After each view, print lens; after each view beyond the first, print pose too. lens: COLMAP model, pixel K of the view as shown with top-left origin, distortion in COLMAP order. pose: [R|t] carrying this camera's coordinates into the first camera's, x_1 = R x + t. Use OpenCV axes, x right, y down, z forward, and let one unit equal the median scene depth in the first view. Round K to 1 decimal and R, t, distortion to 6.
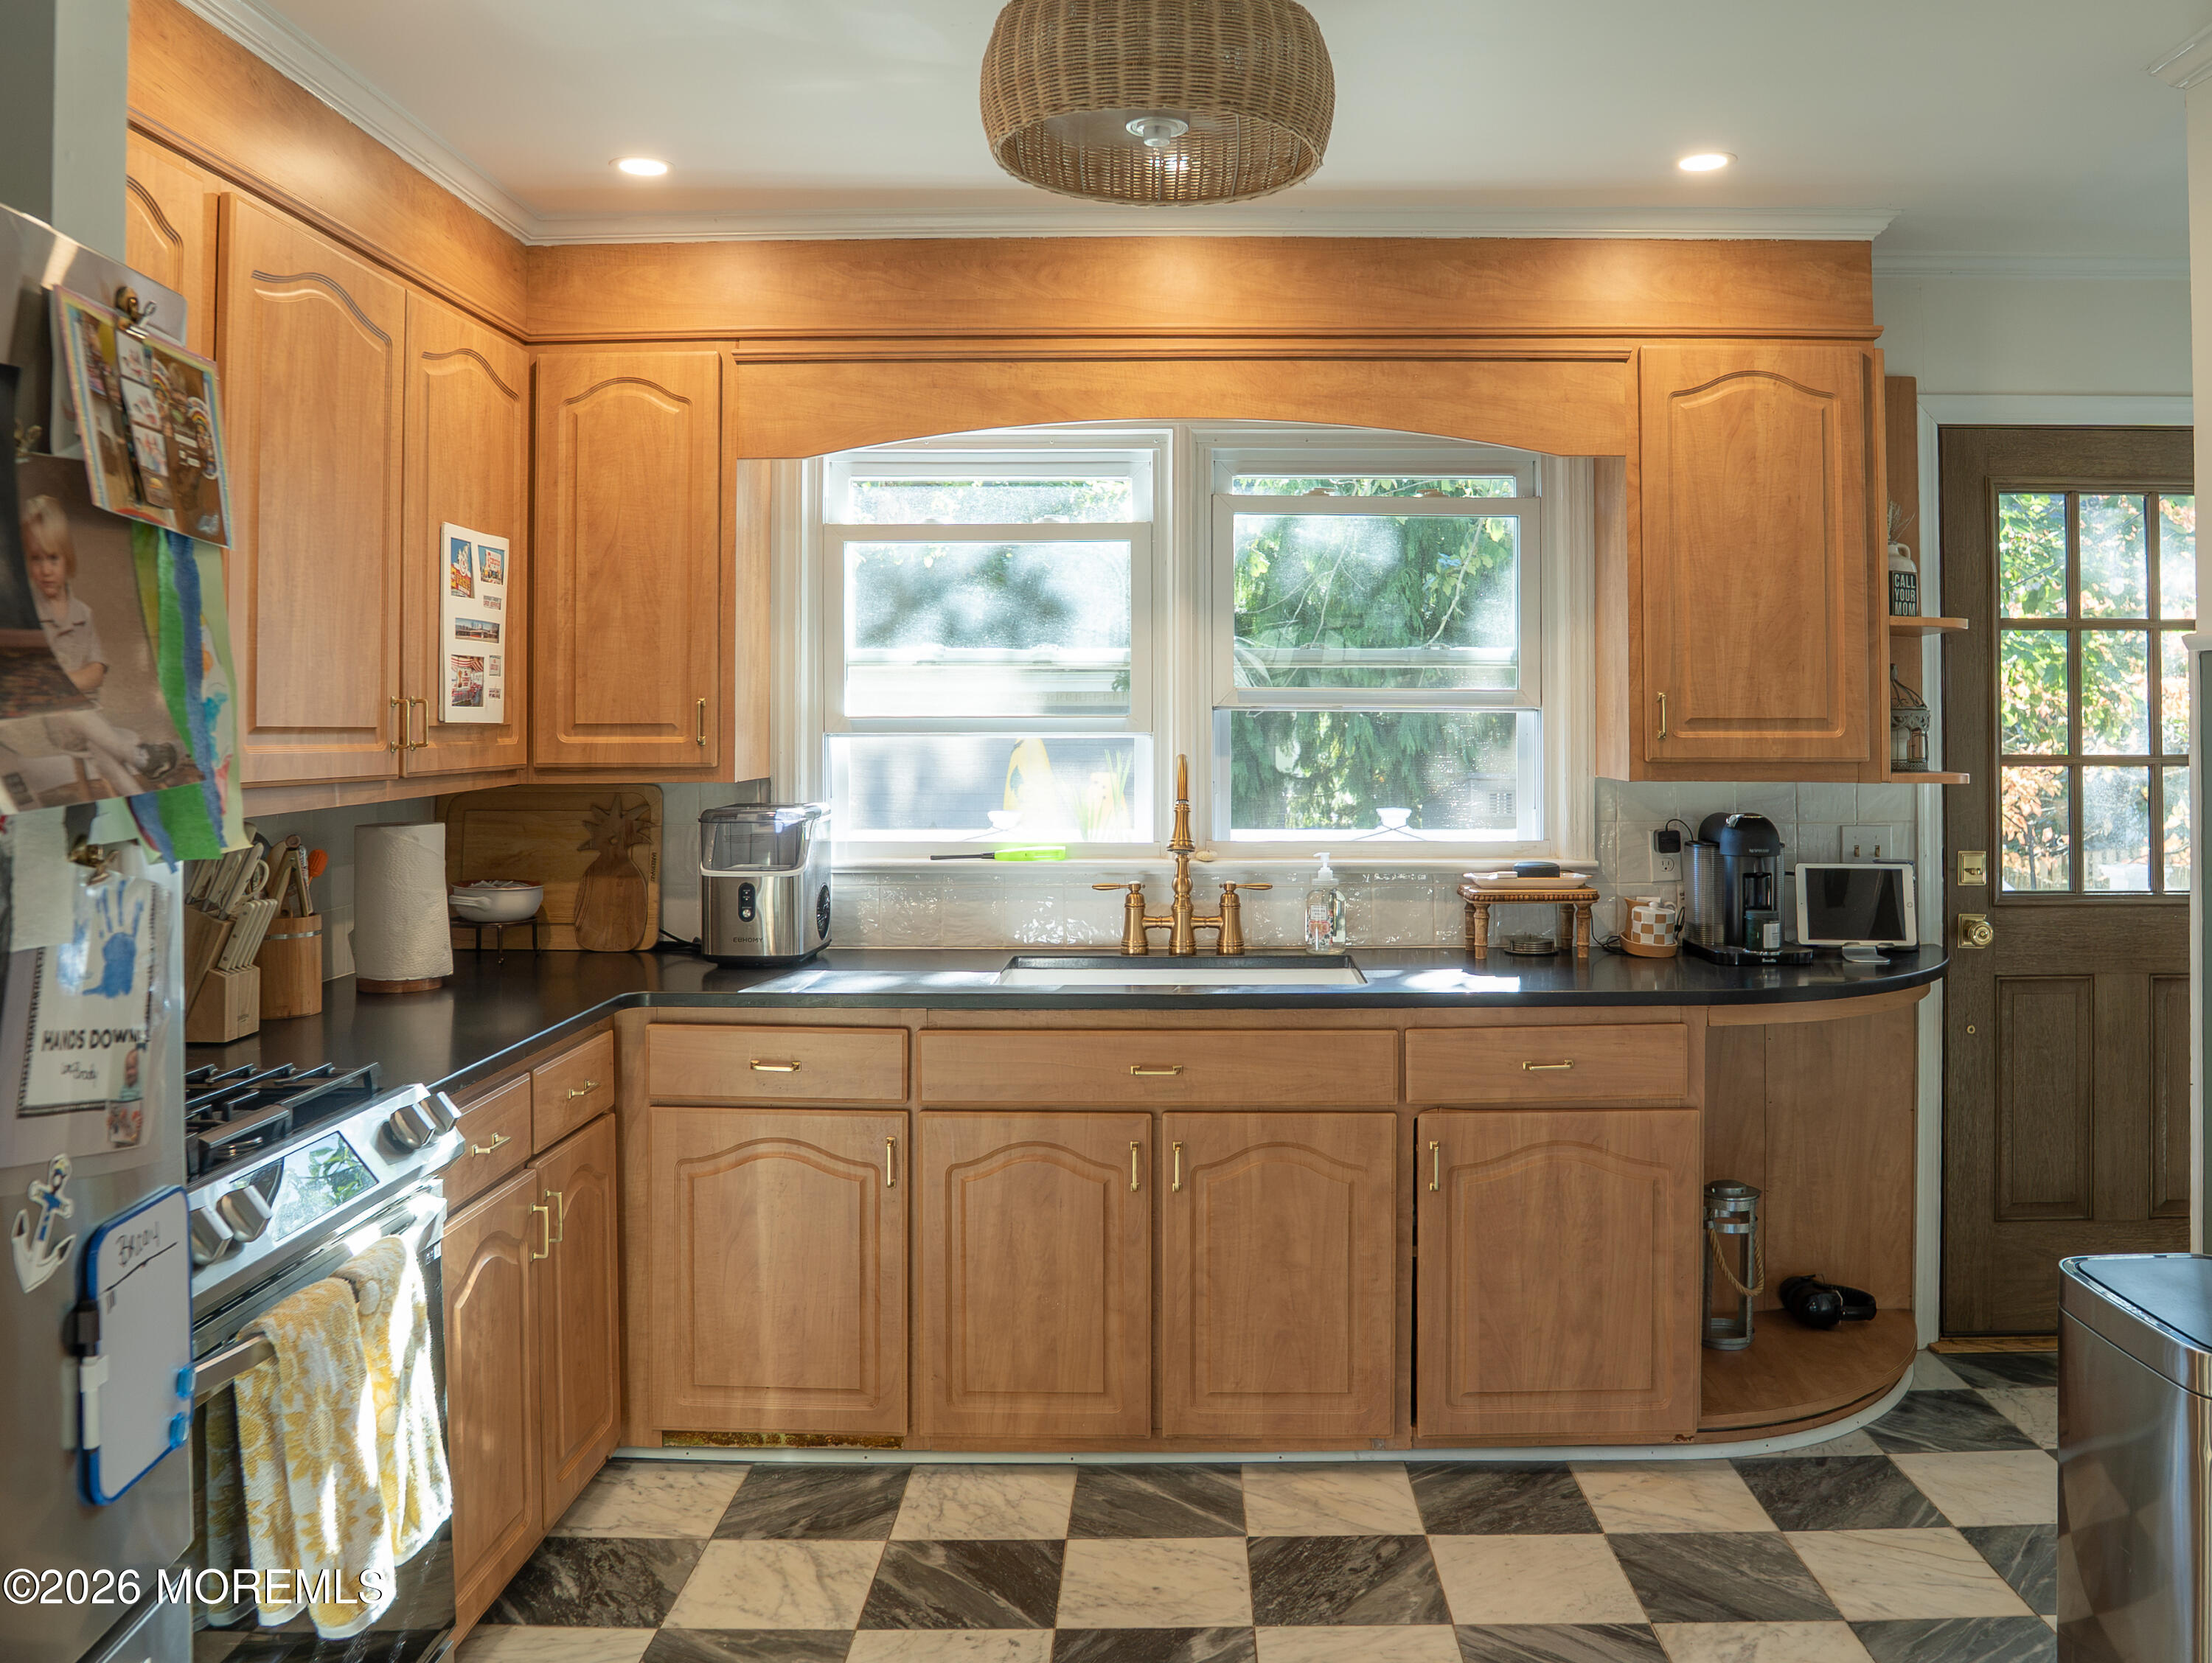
lens RADIAL K [[1812.9, 0, 1253.6], [0, 1812.9, 695.6], [0, 0, 1]] dist [-0.085156, 0.031565]
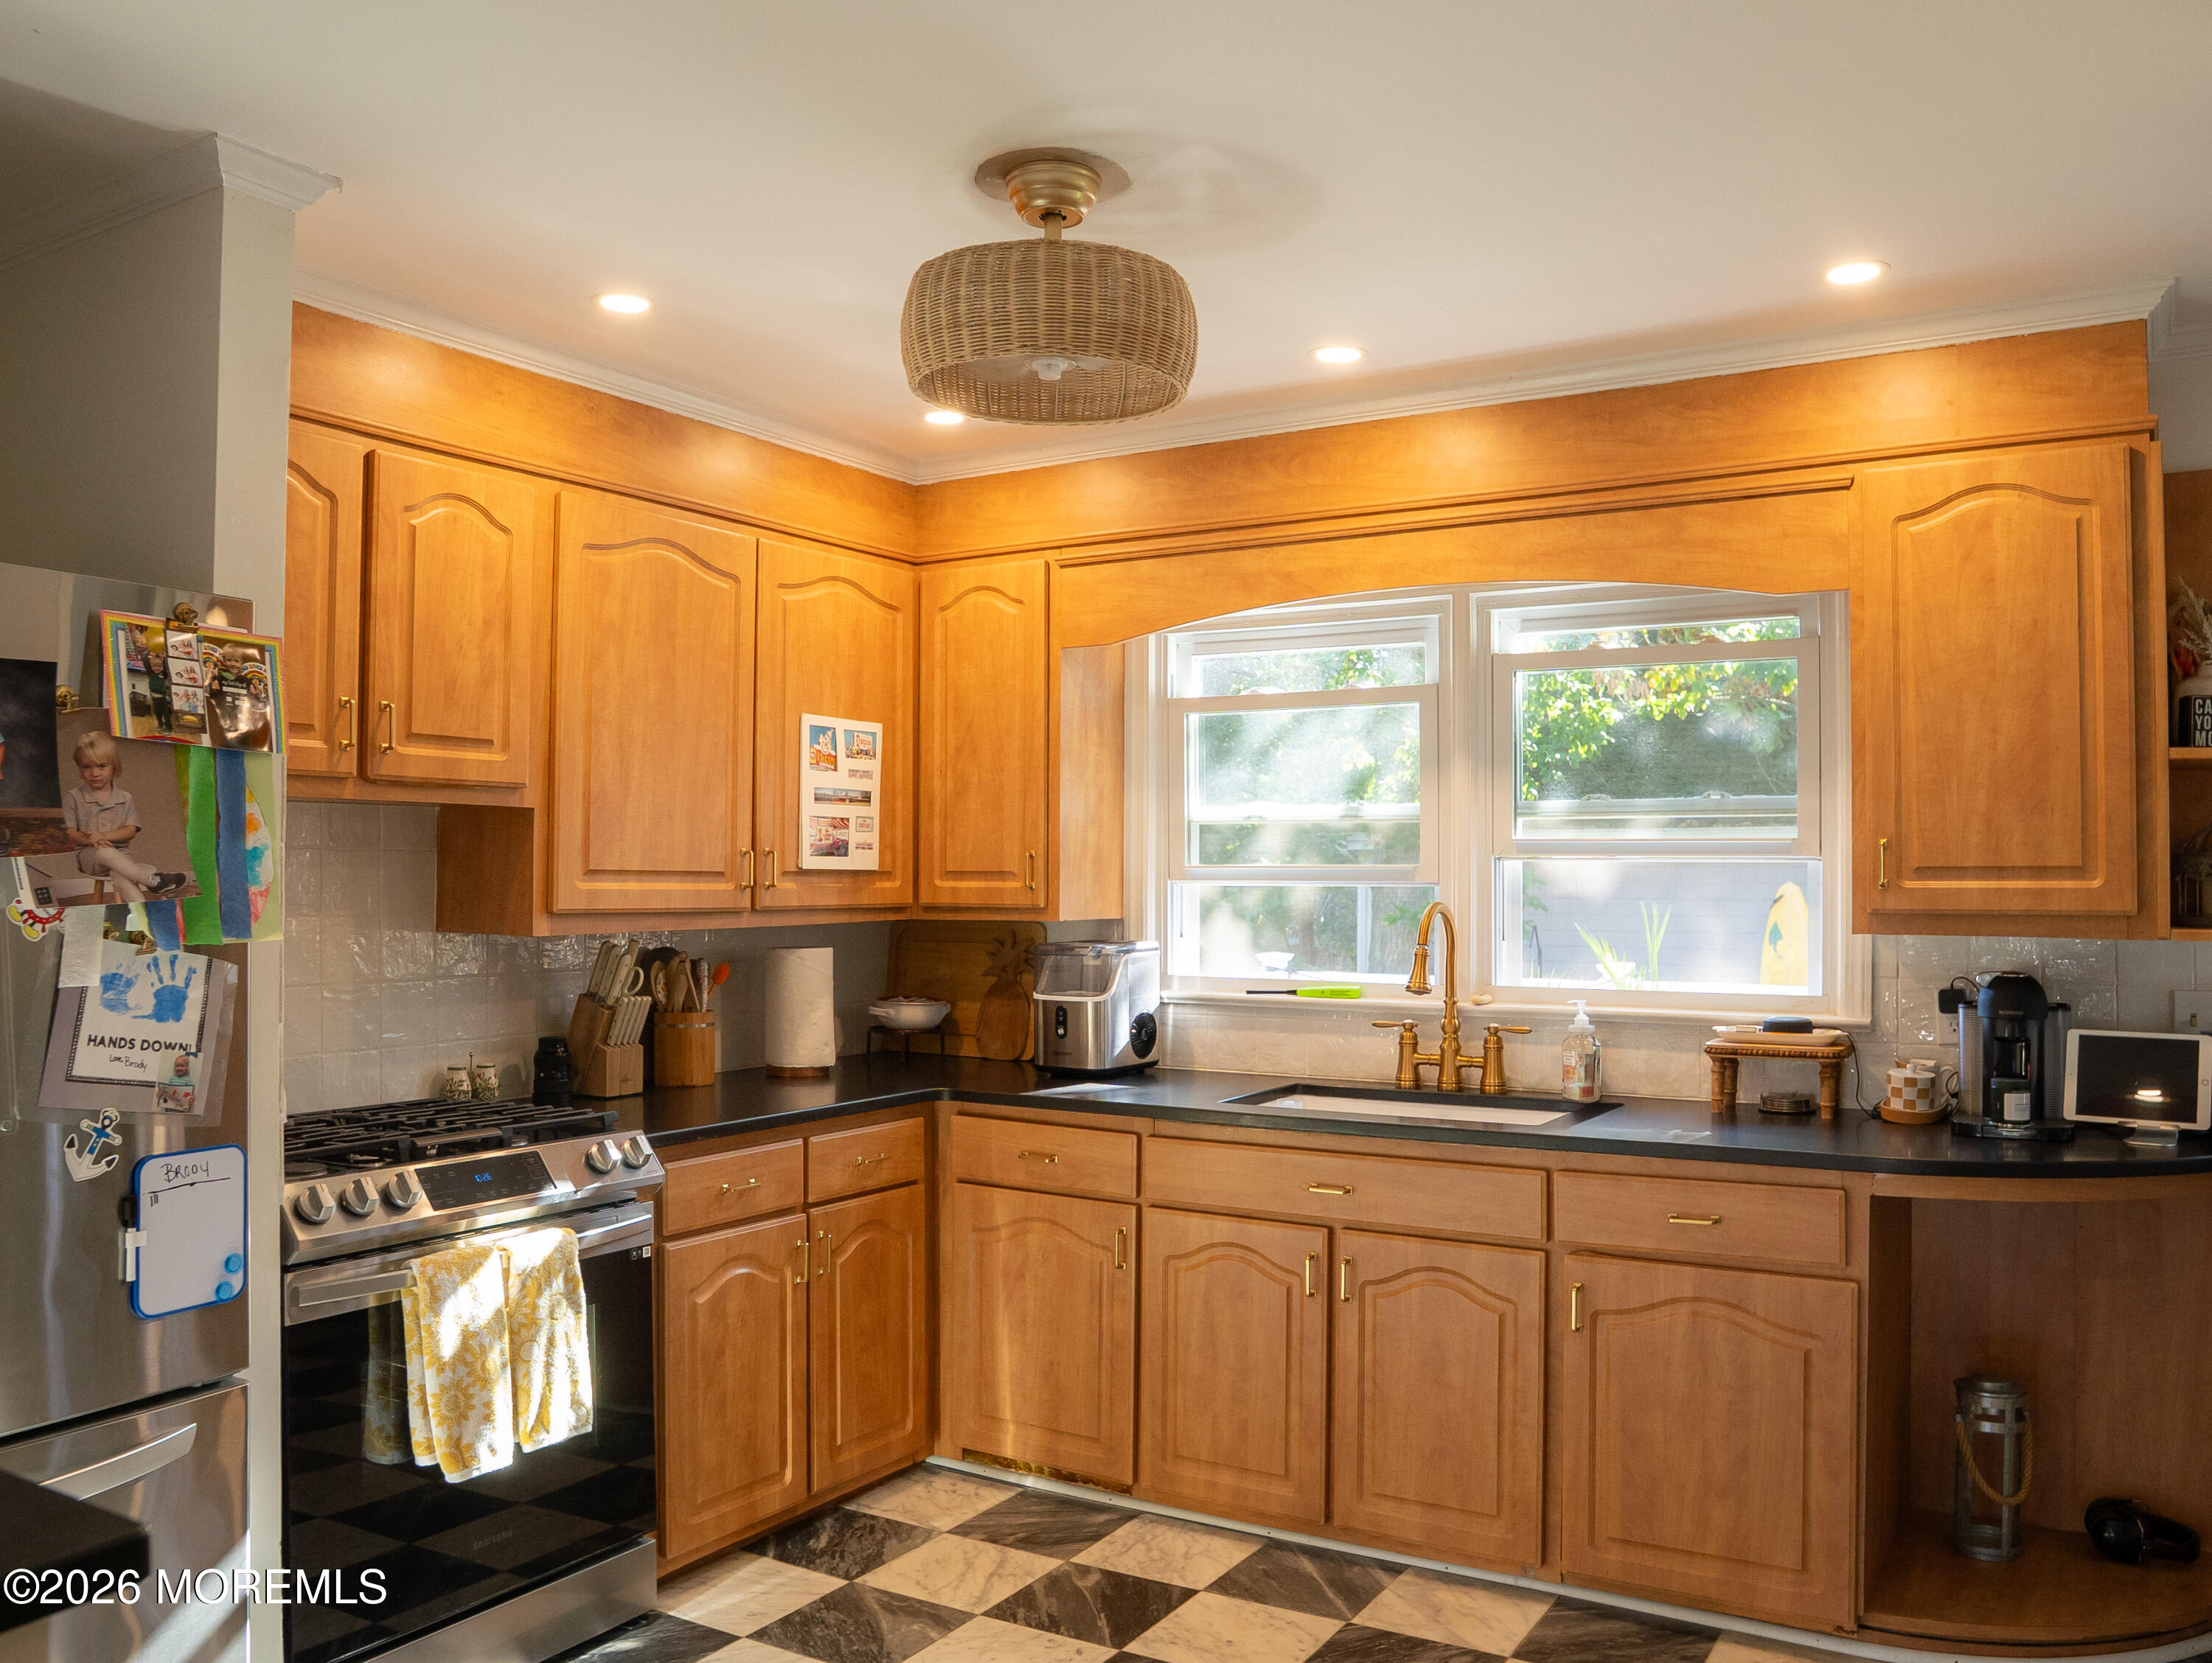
lens RADIAL K [[1812.9, 0, 1174.0], [0, 1812.9, 850.1], [0, 0, 1]] dist [-0.085156, 0.031565]
pose [[0.854540, -0.004338, -0.519367, 0.430769], [0.003911, 0.999991, -0.001918, 0.004865], [0.519371, -0.000392, 0.854549, 0.018068]]
